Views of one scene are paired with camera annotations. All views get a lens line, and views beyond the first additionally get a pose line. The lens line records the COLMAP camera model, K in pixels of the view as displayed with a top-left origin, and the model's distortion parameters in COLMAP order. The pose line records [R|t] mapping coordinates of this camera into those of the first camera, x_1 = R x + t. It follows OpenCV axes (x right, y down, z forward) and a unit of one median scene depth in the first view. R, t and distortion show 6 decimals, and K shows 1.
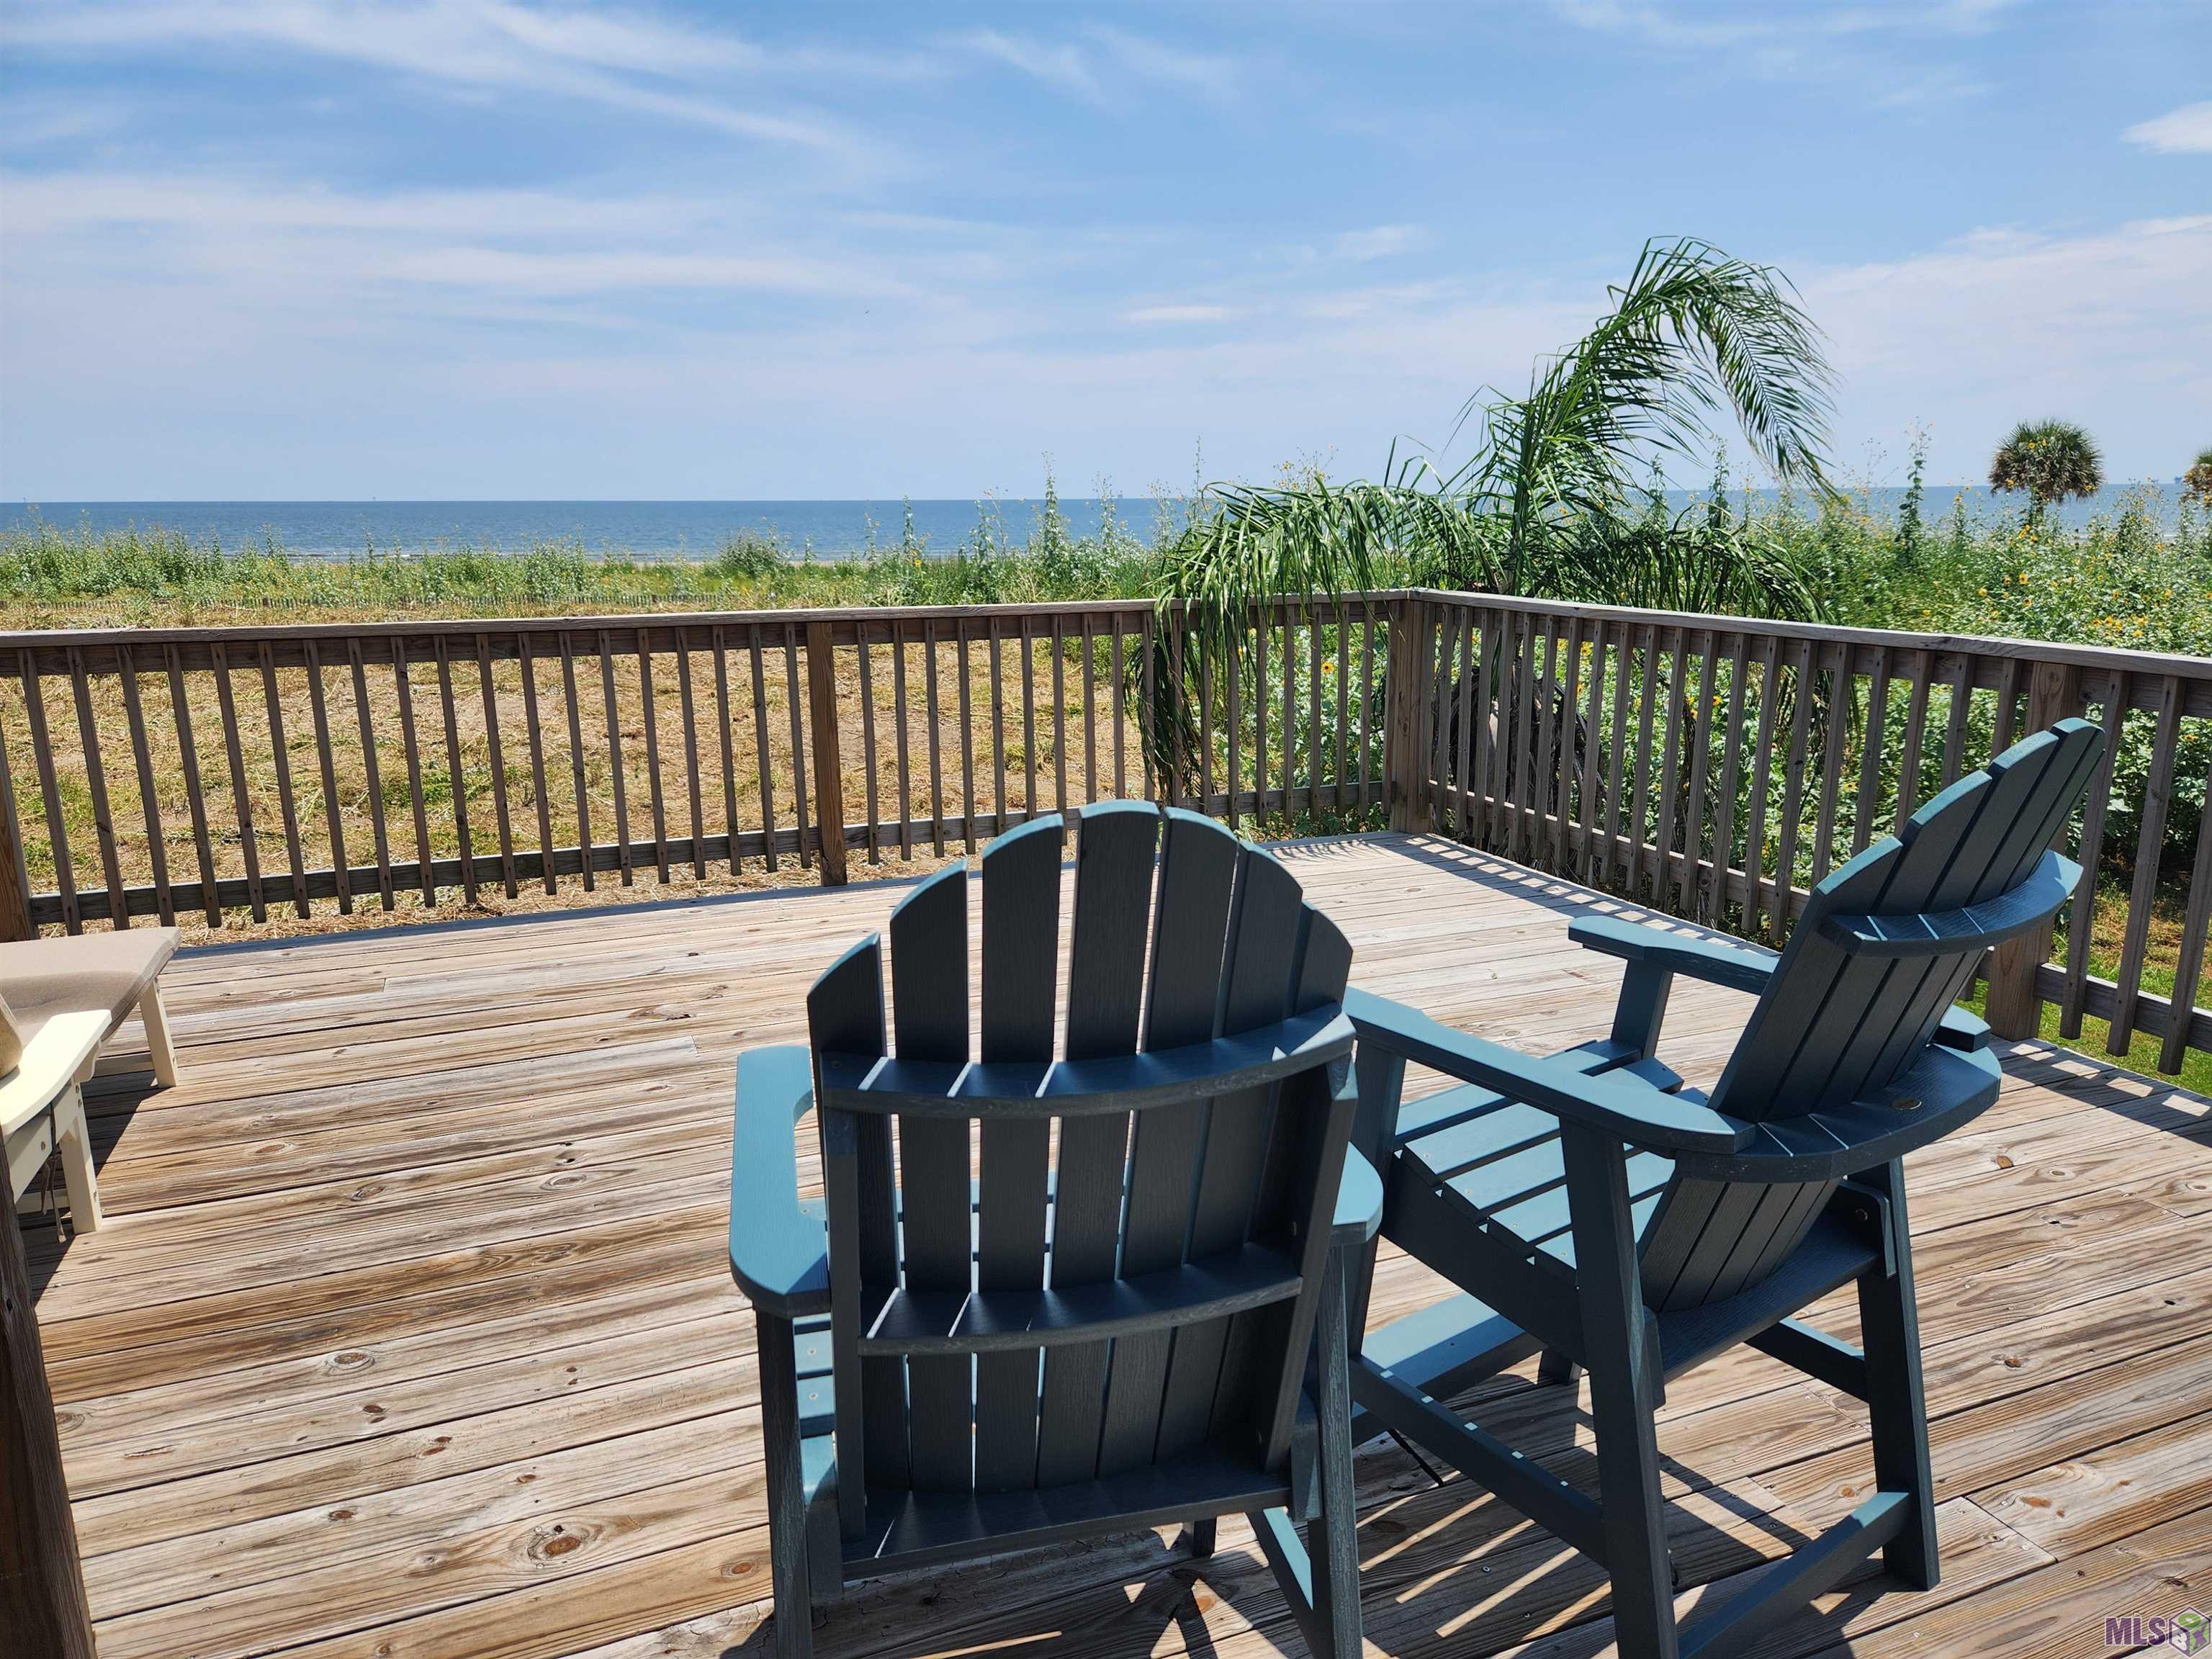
lens RADIAL K [[1477.2, 0, 1099.6], [0, 1477.2, 837.4], [0, 0, 1]] dist [0.069899, -0.058556]
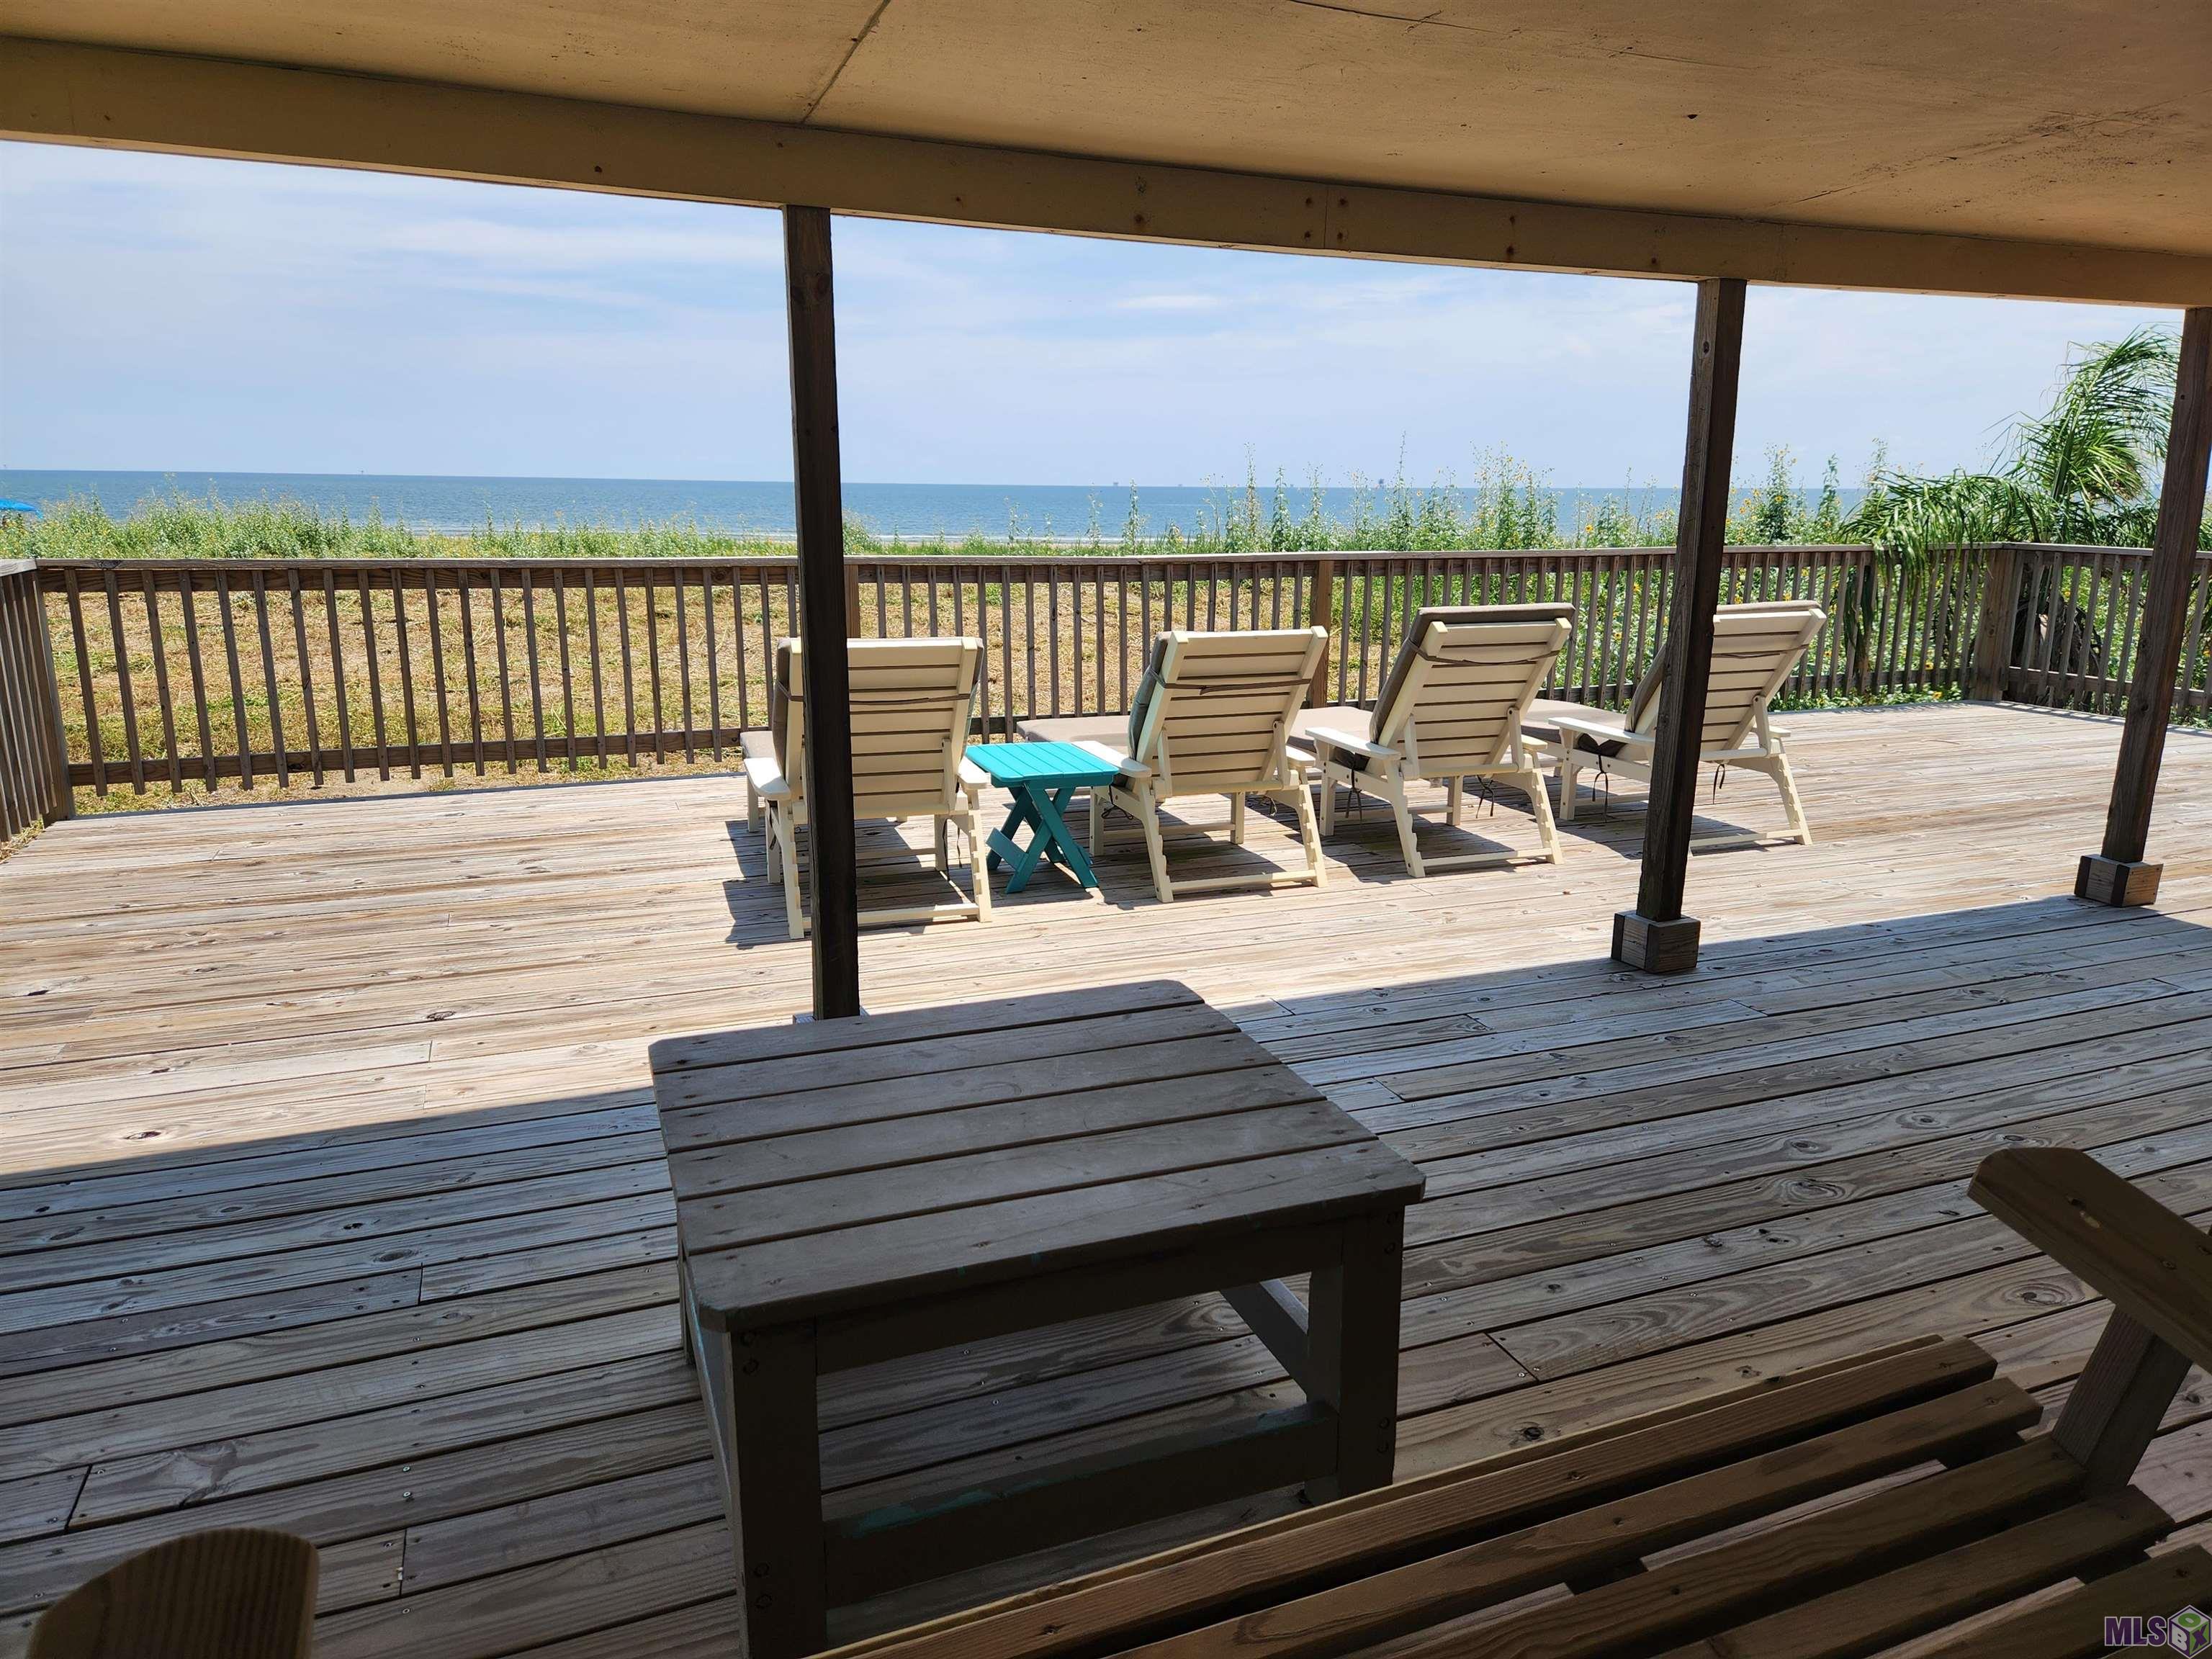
lens RADIAL K [[1477.2, 0, 1099.6], [0, 1477.2, 837.4], [0, 0, 1]] dist [0.069899, -0.058556]
pose [[0.999791, 0.014750, 0.014126, -0.229713], [-0.014867, 0.999856, 0.008223, 0.043566], [-0.014003, -0.008431, 0.999866, -0.173930]]
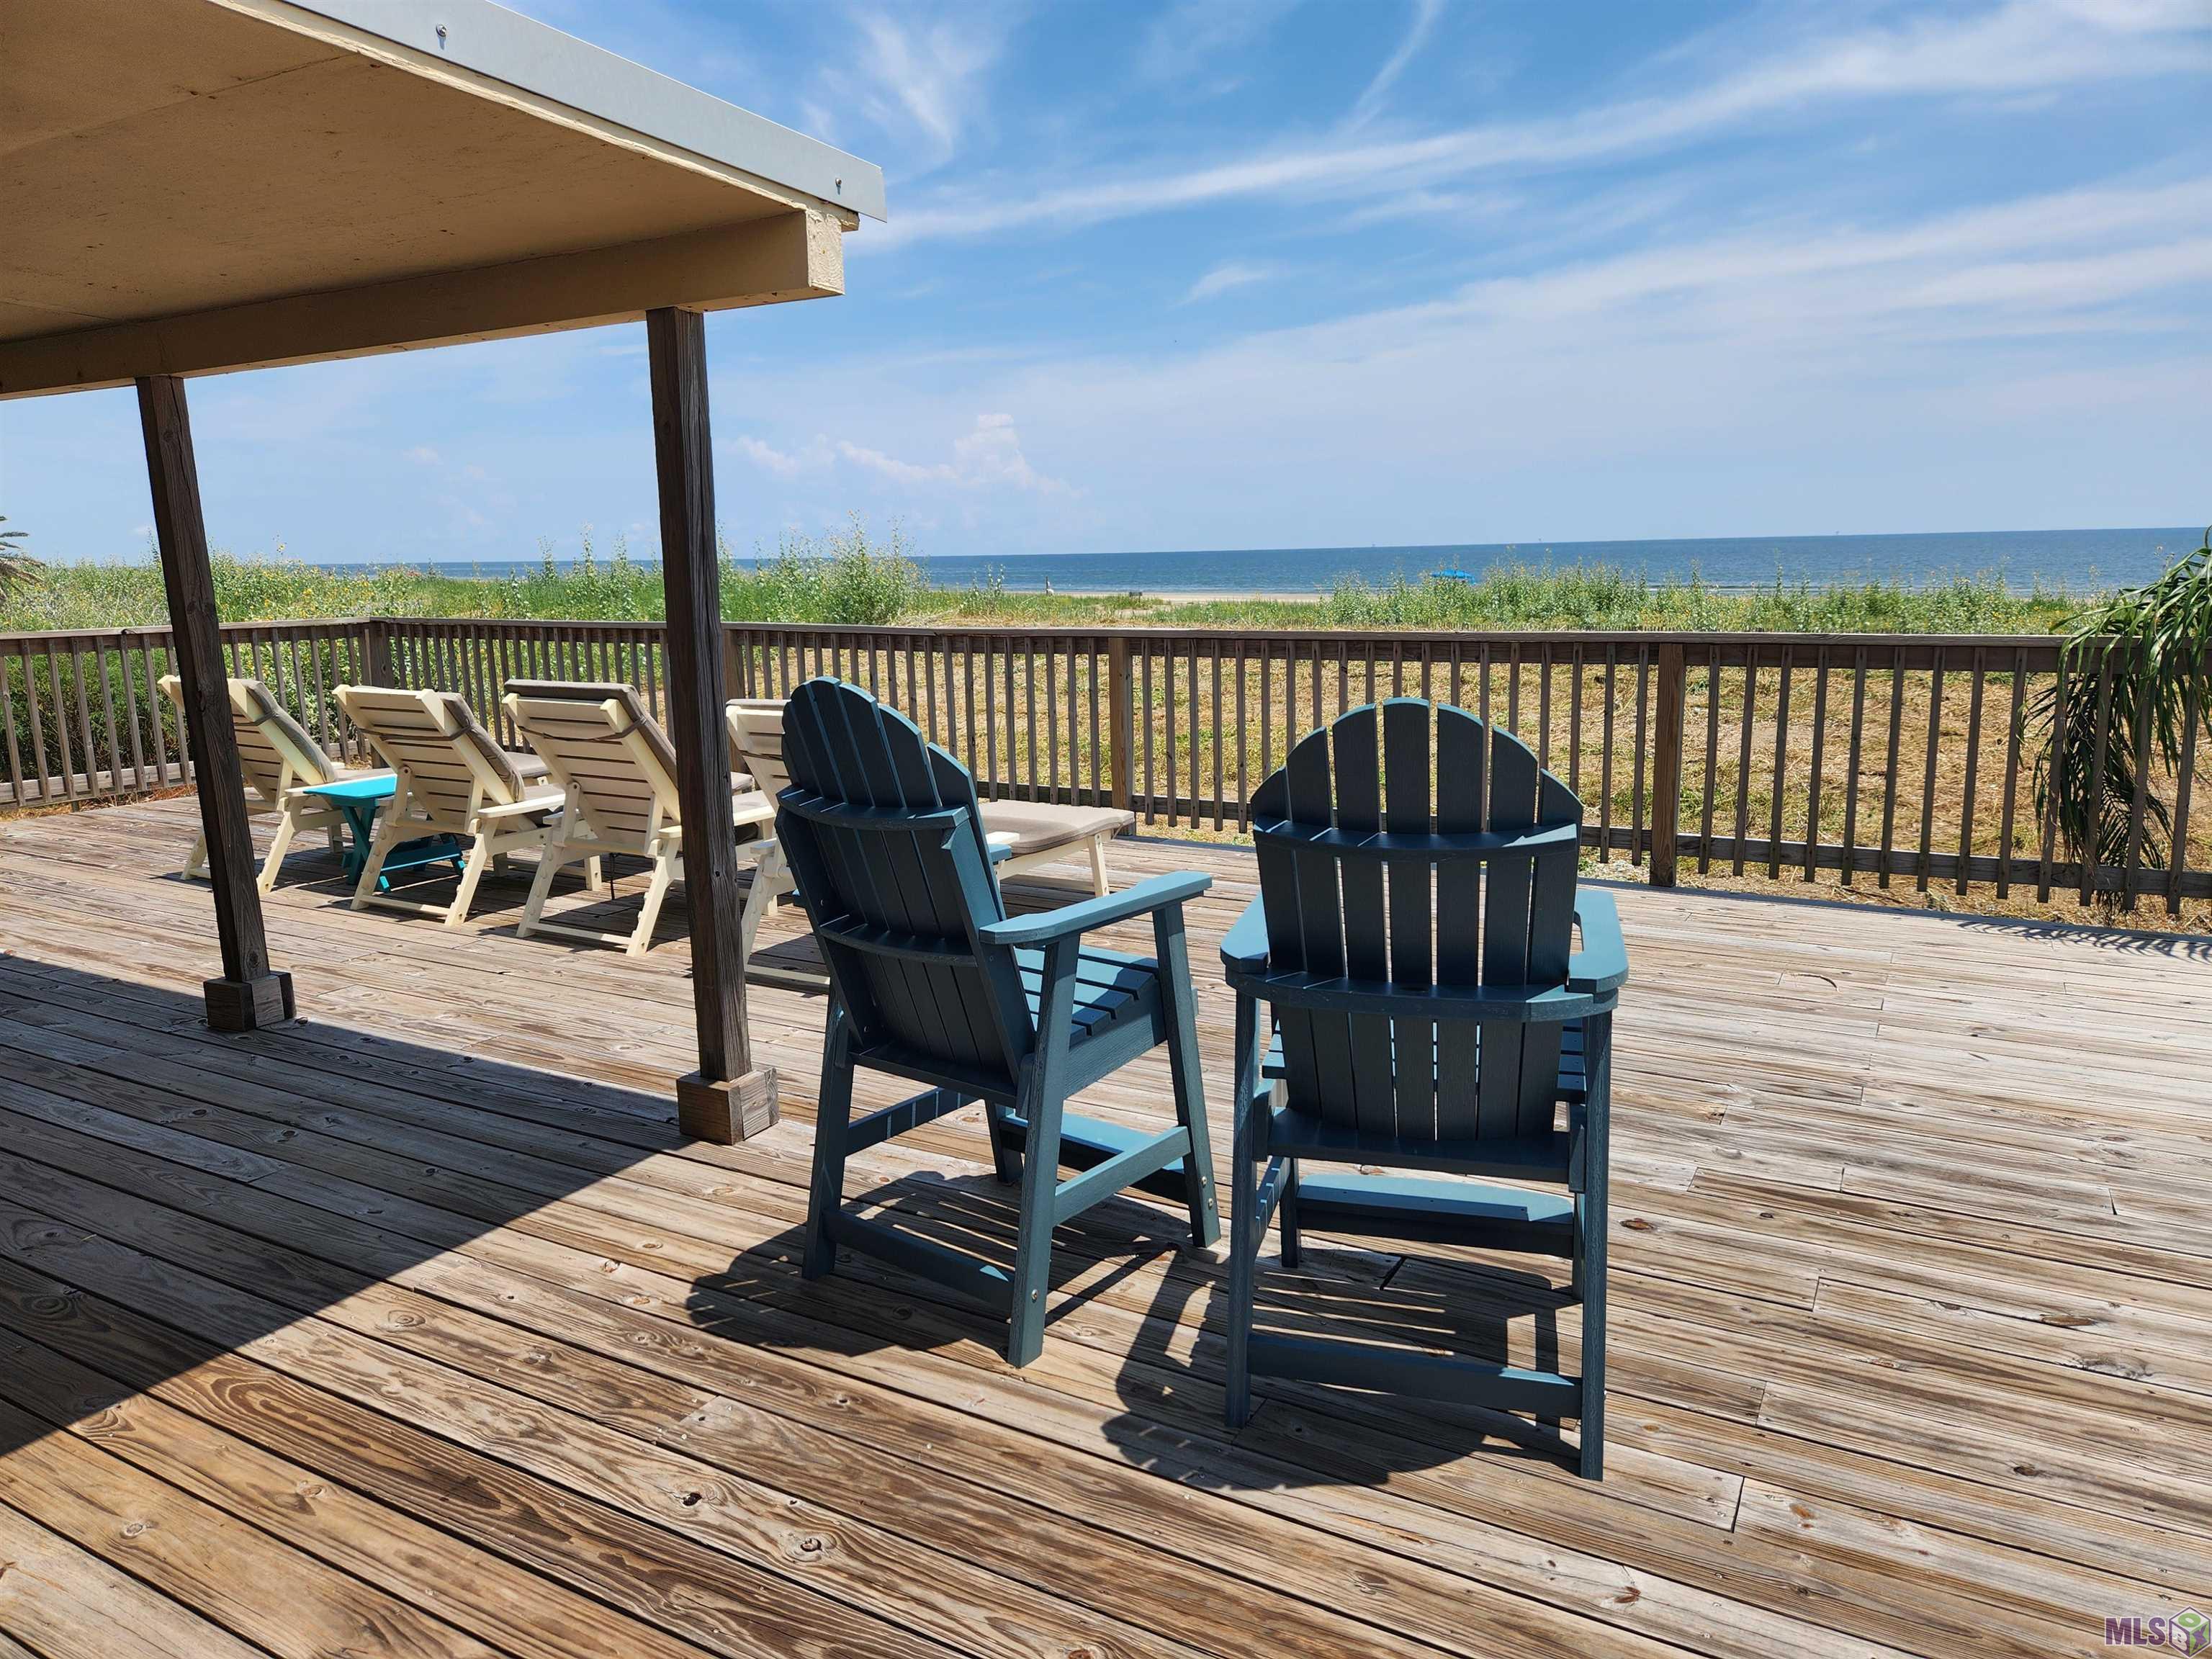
lens RADIAL K [[1477.2, 0, 1099.6], [0, 1477.2, 837.4], [0, 0, 1]] dist [0.069899, -0.058556]
pose [[0.628176, 0.144393, -0.764555, 0.109522], [-0.161142, 0.985468, 0.053716, 0.001426], [0.761201, 0.089459, 0.642316, -0.006461]]
